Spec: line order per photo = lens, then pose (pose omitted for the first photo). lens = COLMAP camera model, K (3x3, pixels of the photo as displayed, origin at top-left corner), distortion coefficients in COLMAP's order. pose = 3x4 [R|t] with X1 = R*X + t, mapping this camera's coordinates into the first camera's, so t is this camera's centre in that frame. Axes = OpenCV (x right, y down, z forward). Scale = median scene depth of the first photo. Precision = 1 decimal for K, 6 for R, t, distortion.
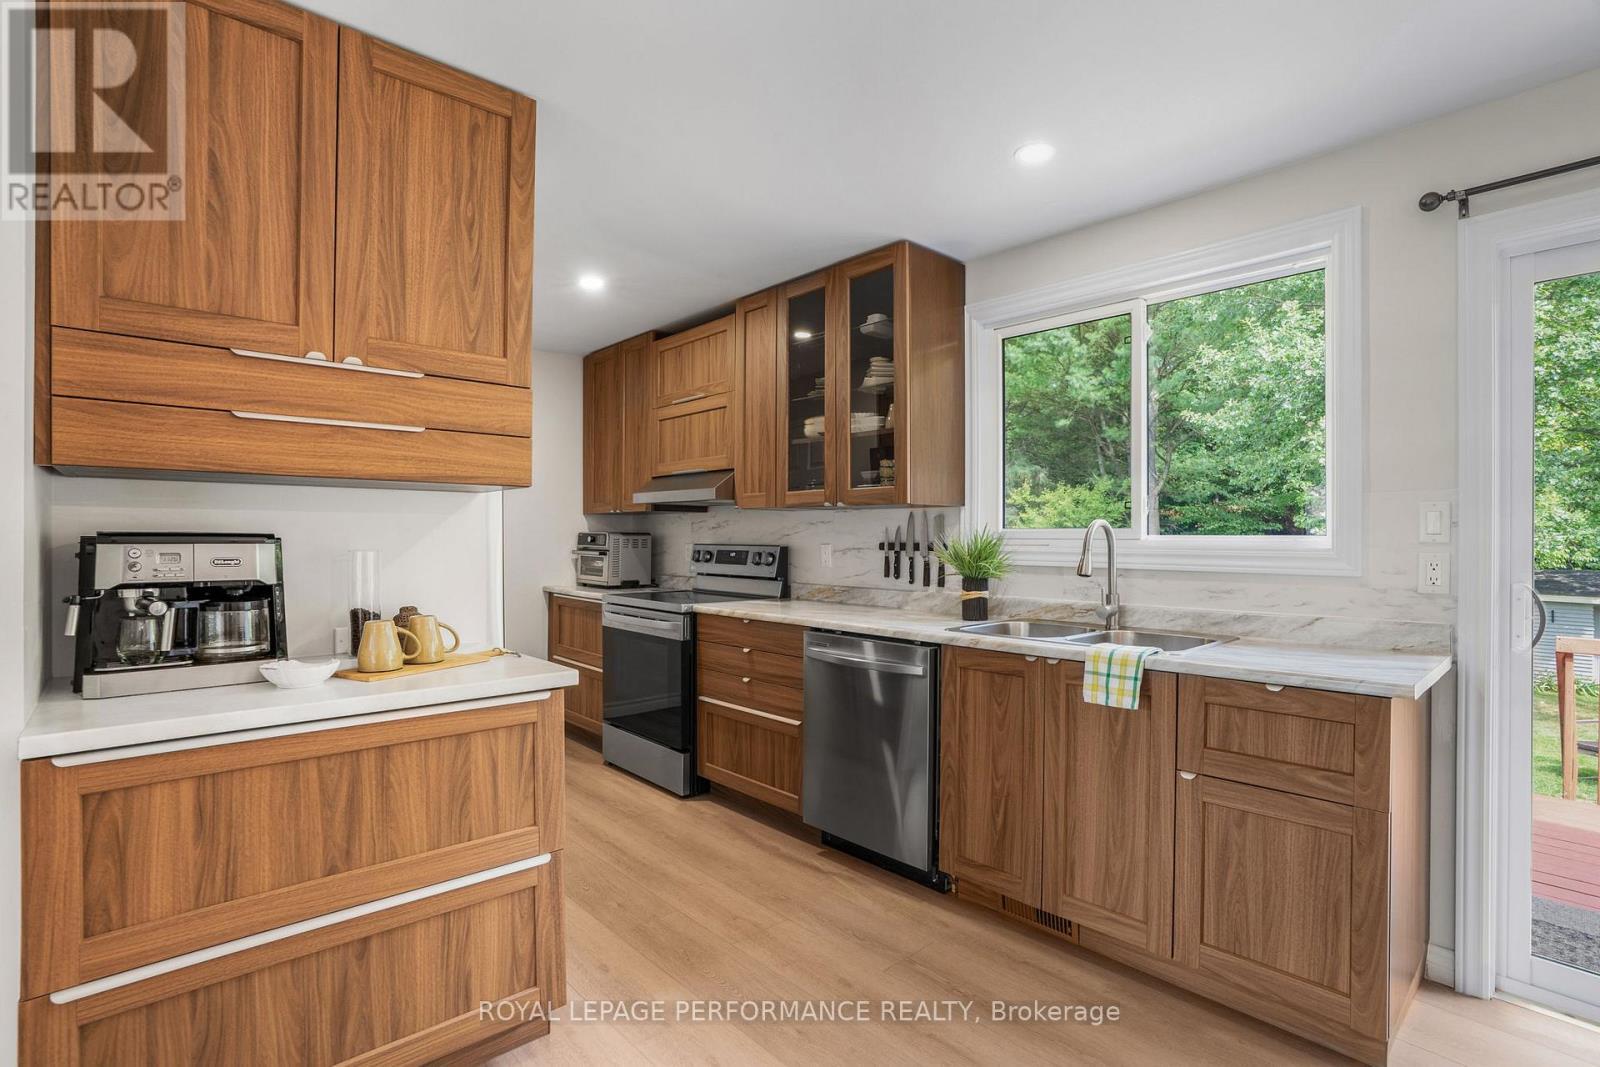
lens RADIAL K [[759.5, 0, 800.8], [0, 759.5, 545.2], [0, 0, 1]] dist [-0.015320, -0.000039]
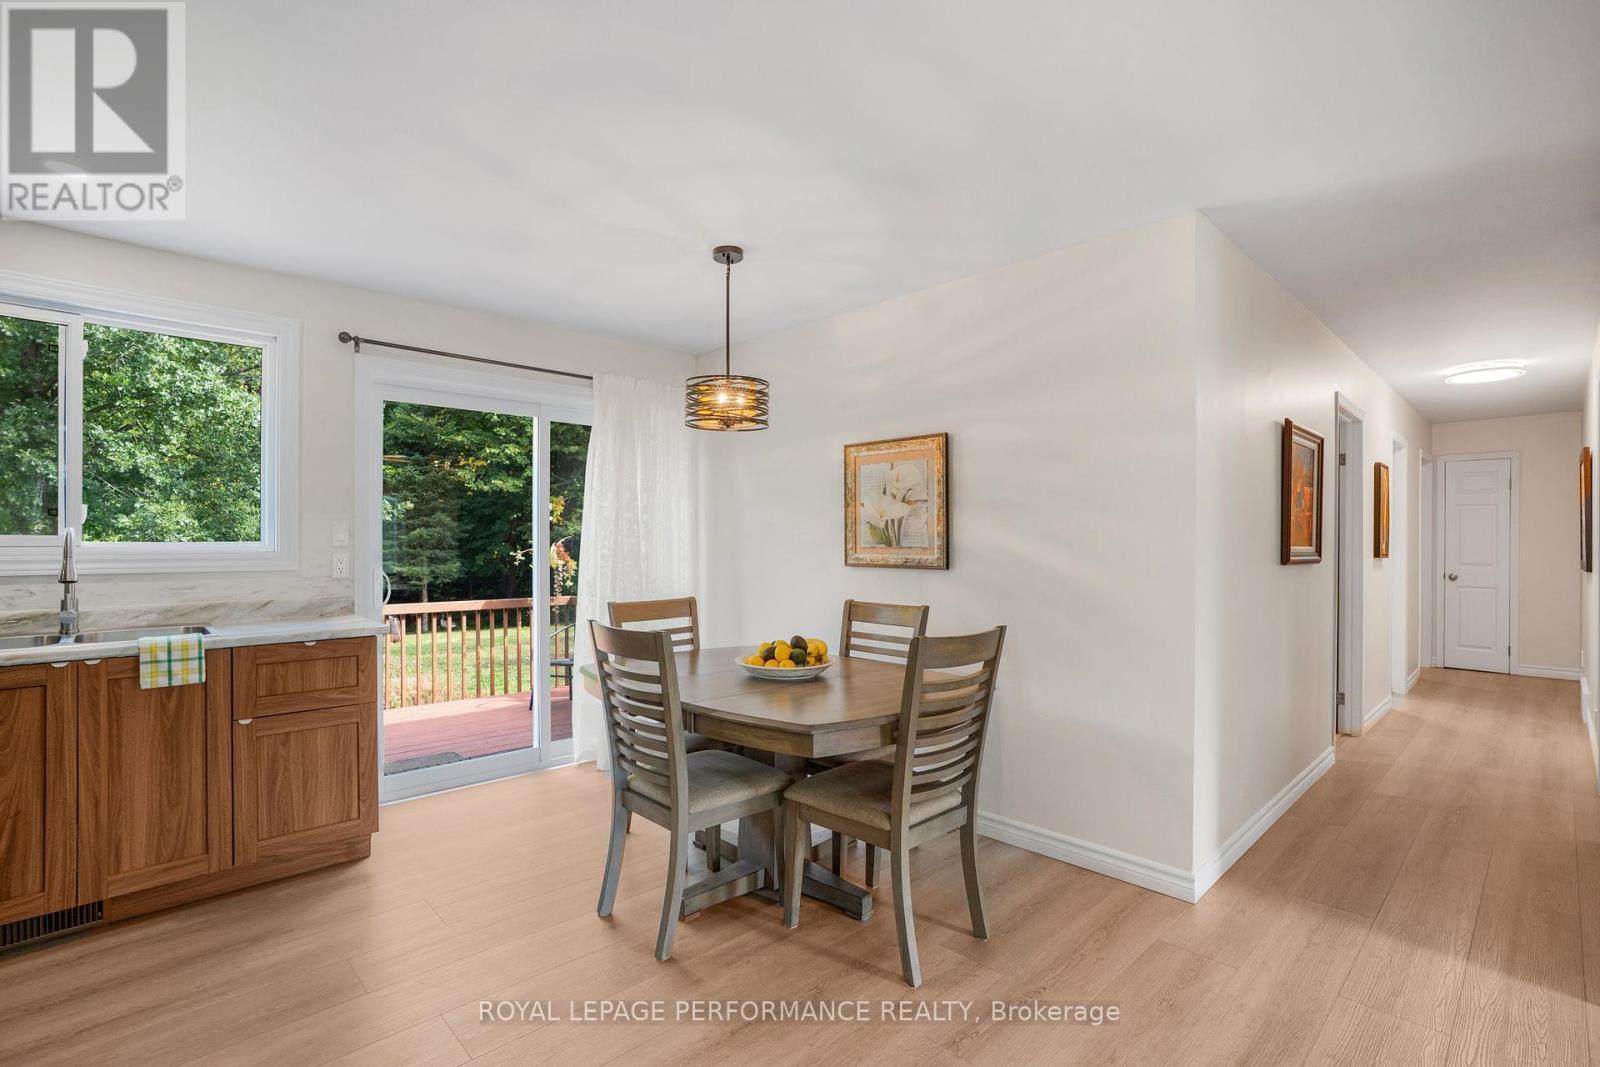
lens RADIAL K [[759.5, 0, 797.3], [0, 759.5, 536.3], [0, 0, 1]] dist [-0.015320, -0.000039]
pose [[0.017783, 0.001464, 0.999841, -0.746328], [0.009812, 0.999951, -0.001639, -0.012782], [-0.999794, 0.009840, 0.017768, -0.012708]]
